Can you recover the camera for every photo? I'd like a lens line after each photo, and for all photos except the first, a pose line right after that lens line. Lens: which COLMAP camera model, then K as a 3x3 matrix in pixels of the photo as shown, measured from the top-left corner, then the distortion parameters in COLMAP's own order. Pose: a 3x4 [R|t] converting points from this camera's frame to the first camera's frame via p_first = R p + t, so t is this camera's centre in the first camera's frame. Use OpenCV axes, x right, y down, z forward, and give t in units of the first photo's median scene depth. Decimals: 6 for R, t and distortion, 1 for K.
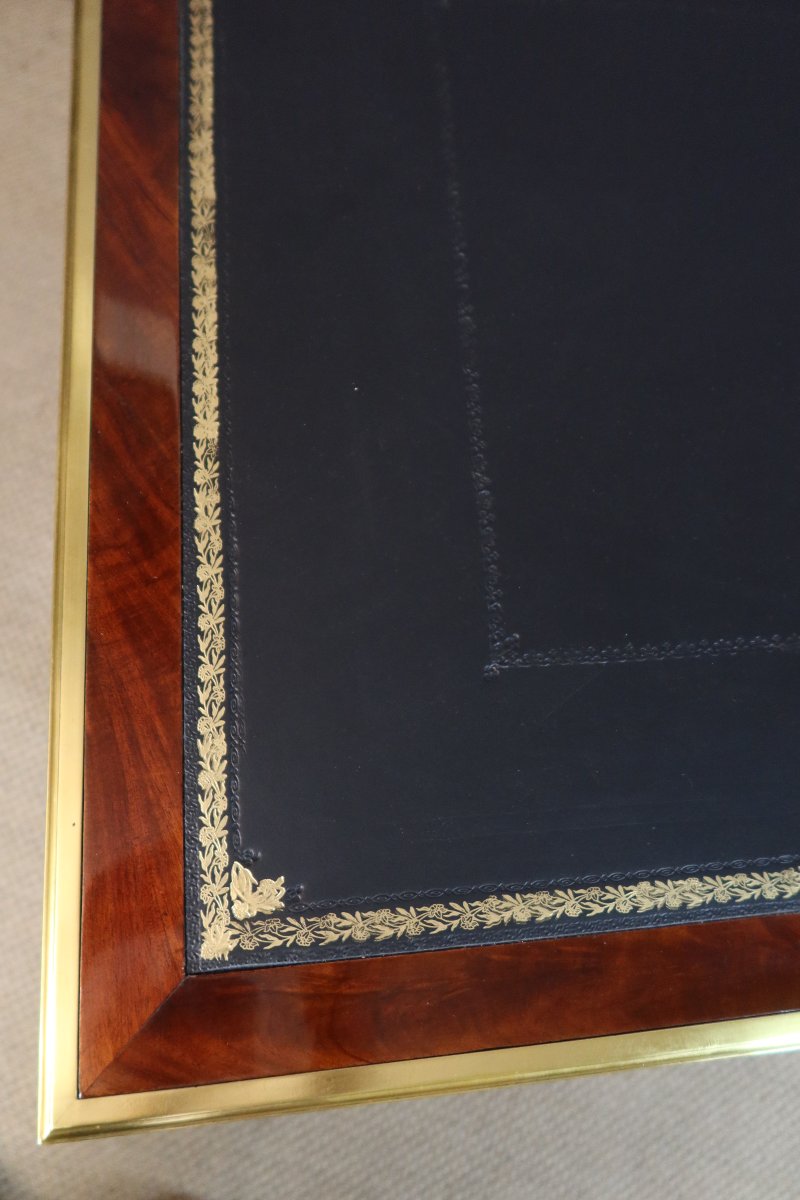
lens RADIAL K [[828.0, 0, 400.3], [0, 828.0, 601.7], [0, 0, 1]] dist [-0.032075, 0.014259]
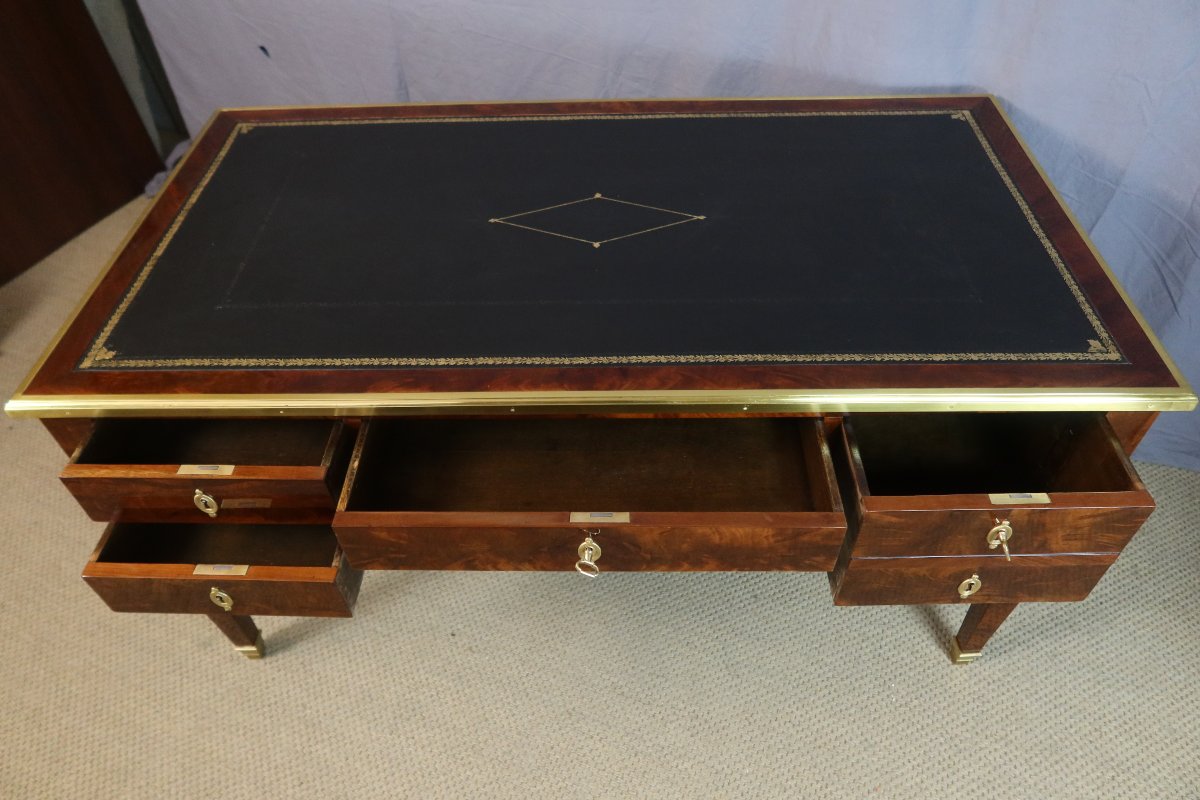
lens RADIAL K [[828.0, 0, 600.1], [0, 828.0, 400.1], [0, 0, 1]] dist [-0.032075, 0.014259]
pose [[0.987551, -0.028260, -0.154741, 1.963021], [-0.054031, 0.862933, -0.502421, 1.817572], [0.147729, 0.504527, 0.850664, -1.118306]]
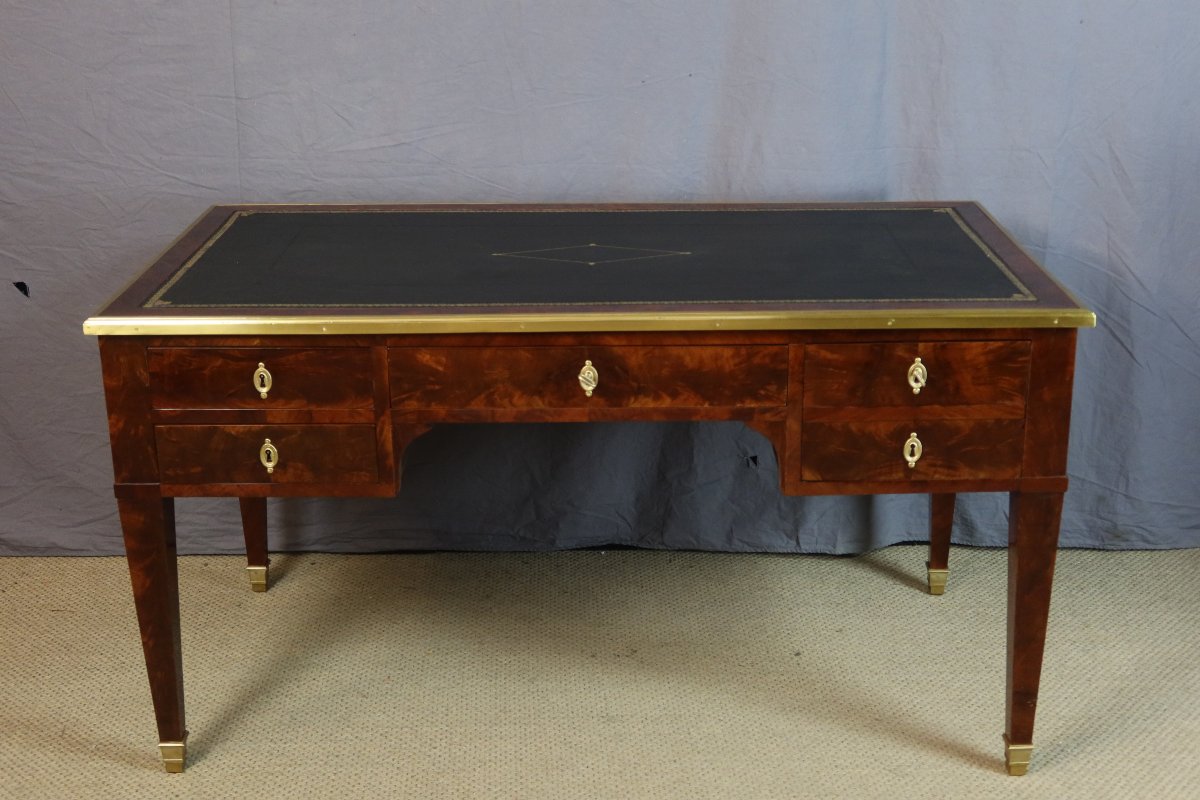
lens RADIAL K [[1625.5, 0, 589.8], [0, 1625.5, 395.5], [0, 0, 1]] dist [0.000921, 0.000000]
pose [[0.989528, -0.084524, -0.117005, 2.232324], [-0.054066, 0.534557, -0.843401, 5.892673], [0.133834, 0.840895, 0.524389, -1.877975]]
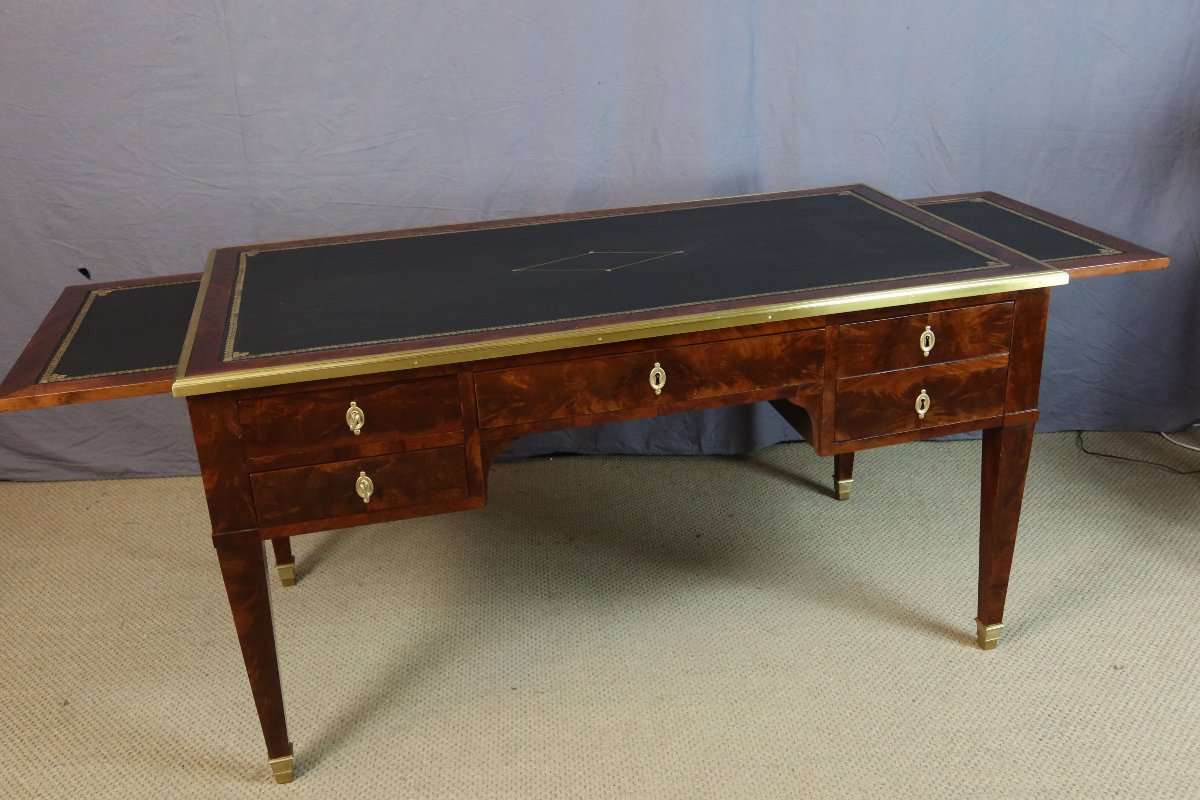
lens RADIAL K [[1141.9, 0, 599.5], [0, 1141.9, 394.5], [0, 0, 1]] dist [0.001614, 0.000000]
pose [[0.974229, -0.202859, 0.098623, 0.756897], [0.200107, 0.575518, -0.792929, 4.387951], [0.104093, 0.792229, 0.601280, -1.526021]]
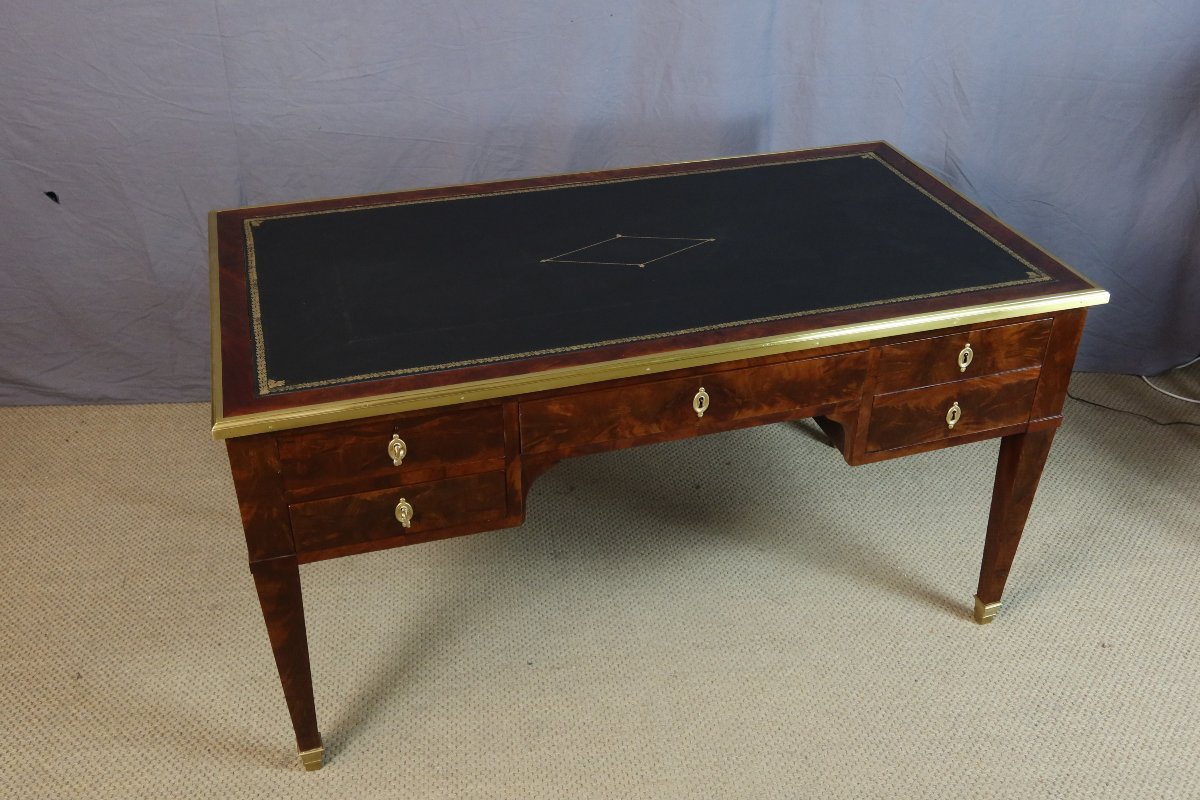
lens RADIAL K [[1141.9, 0, 600.4], [0, 1141.9, 396.3], [0, 0, 1]] dist [0.001614, 0.000000]
pose [[0.970966, -0.201676, 0.128651, 0.470265], [0.234962, 0.703058, -0.671195, 3.634088], [0.044915, 0.681935, 0.730032, -2.161672]]
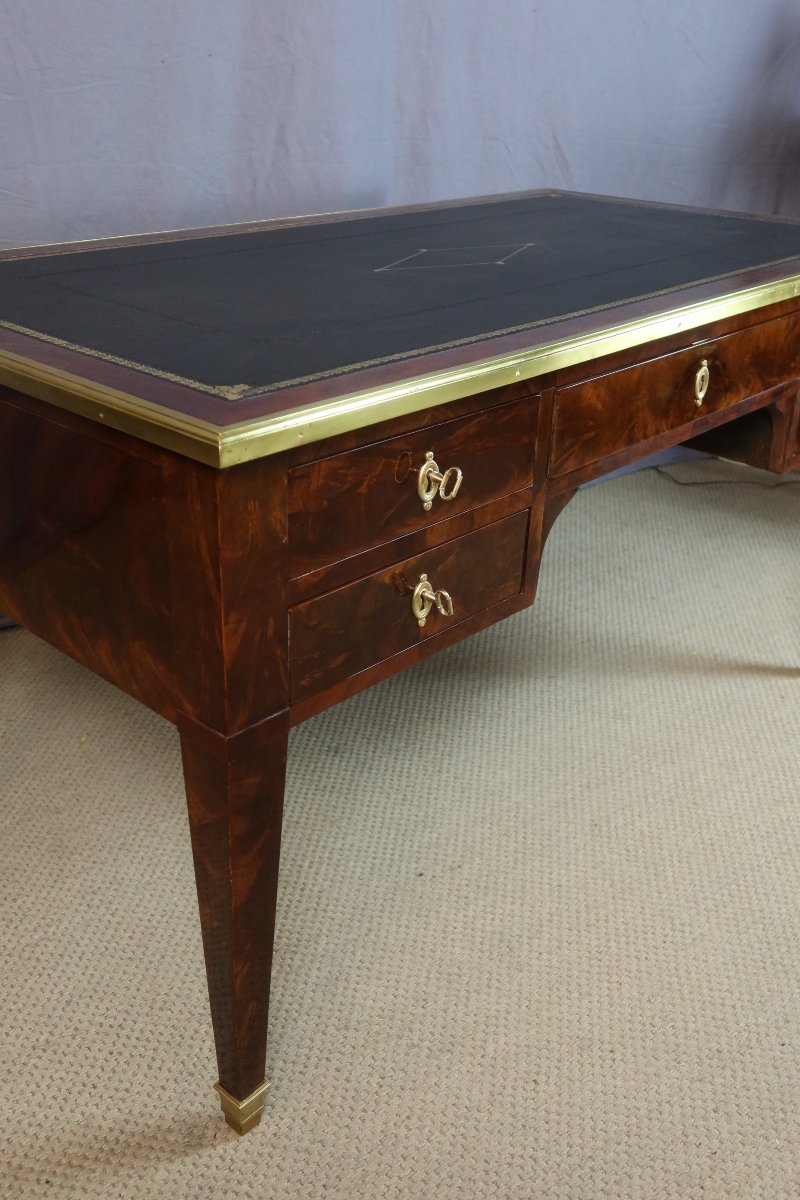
lens RADIAL K [[1141.9, 0, 406.9], [0, 1141.9, 596.7], [0, 0, 1]] dist [0.001614, 0.000000]
pose [[0.724041, -0.379805, 0.575771, -1.470387], [0.680692, 0.528331, -0.507469, 2.056872], [-0.111458, 0.759351, 0.641064, -0.290522]]
